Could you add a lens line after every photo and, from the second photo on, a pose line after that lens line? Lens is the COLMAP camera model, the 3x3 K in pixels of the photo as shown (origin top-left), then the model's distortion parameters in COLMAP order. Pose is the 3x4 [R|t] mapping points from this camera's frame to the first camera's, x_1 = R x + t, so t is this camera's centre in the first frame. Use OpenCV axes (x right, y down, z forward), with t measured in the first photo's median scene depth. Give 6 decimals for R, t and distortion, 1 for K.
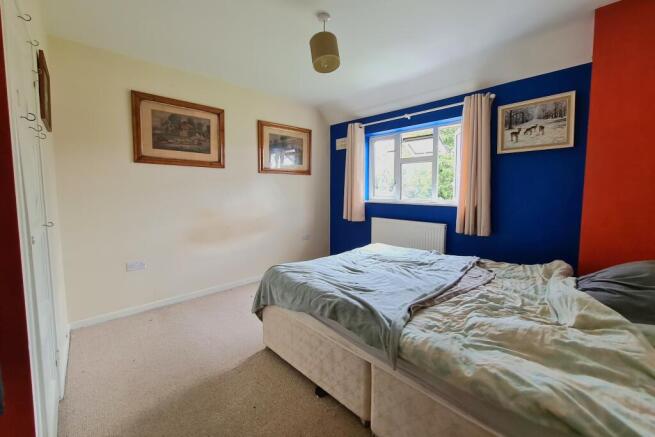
lens RADIAL K [[264.5, 0, 328.7], [0, 264.5, 217.3], [0, 0, 1]] dist [-0.003257, -0.000144]
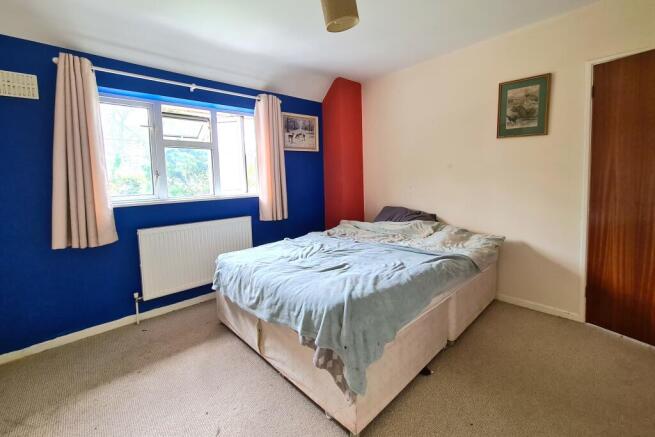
lens RADIAL K [[275.9, 0, 342.9], [0, 275.9, 199.5], [0, 0, 1]] dist [0.005104, 0.000369]
pose [[0.020747, -0.077202, 0.996800, -0.631488], [0.136364, 0.987915, 0.073676, -0.072750], [-0.990442, 0.134399, 0.031024, 0.713257]]
